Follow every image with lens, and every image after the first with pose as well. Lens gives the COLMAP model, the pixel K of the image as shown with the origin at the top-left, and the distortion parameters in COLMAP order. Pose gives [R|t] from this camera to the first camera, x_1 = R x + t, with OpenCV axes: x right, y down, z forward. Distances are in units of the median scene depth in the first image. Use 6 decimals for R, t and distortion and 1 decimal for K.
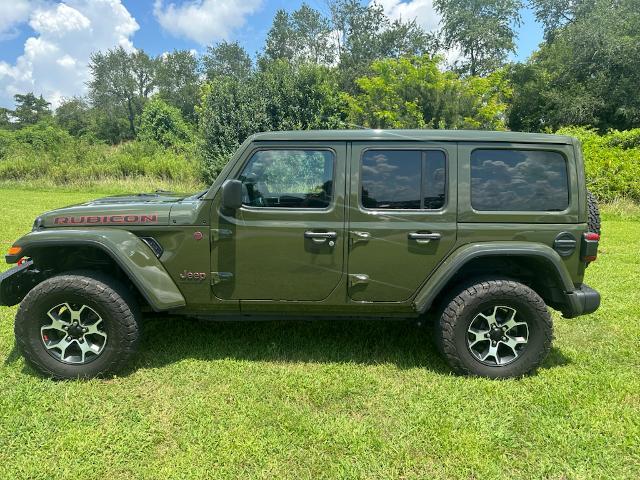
lens RADIAL K [[522.1, 0, 339.0], [0, 522.1, 239.8], [0, 0, 1]] dist [0.015799, -0.035985]
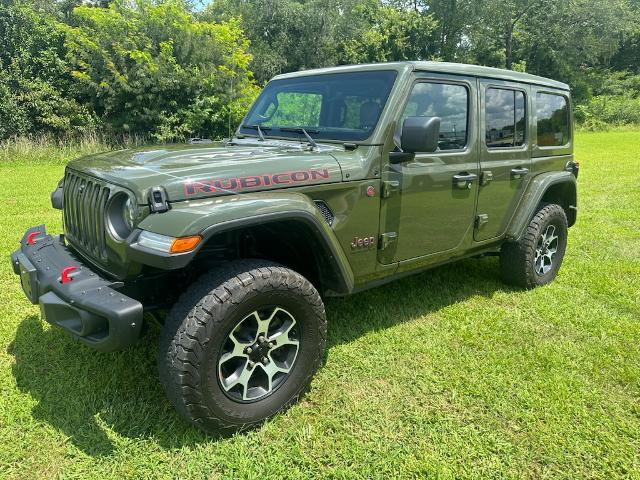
lens RADIAL K [[522.1, 0, 339.0], [0, 522.1, 239.8], [0, 0, 1]] dist [0.015799, -0.035985]
pose [[0.707491, -0.154424, 0.689645, -0.306611], [0.099507, 0.987881, 0.119123, -0.012153], [-0.699682, -0.015654, 0.714283, 0.160120]]
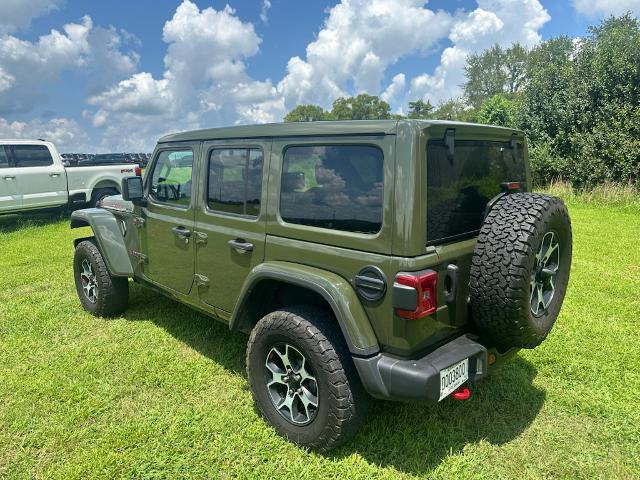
lens RADIAL K [[522.1, 0, 339.0], [0, 522.1, 239.8], [0, 0, 1]] dist [0.015799, -0.035985]
pose [[0.614478, 0.109642, -0.781278, 0.339580], [-0.100918, 0.993084, 0.059993, -0.030493], [0.782453, 0.041981, 0.621293, 0.203887]]
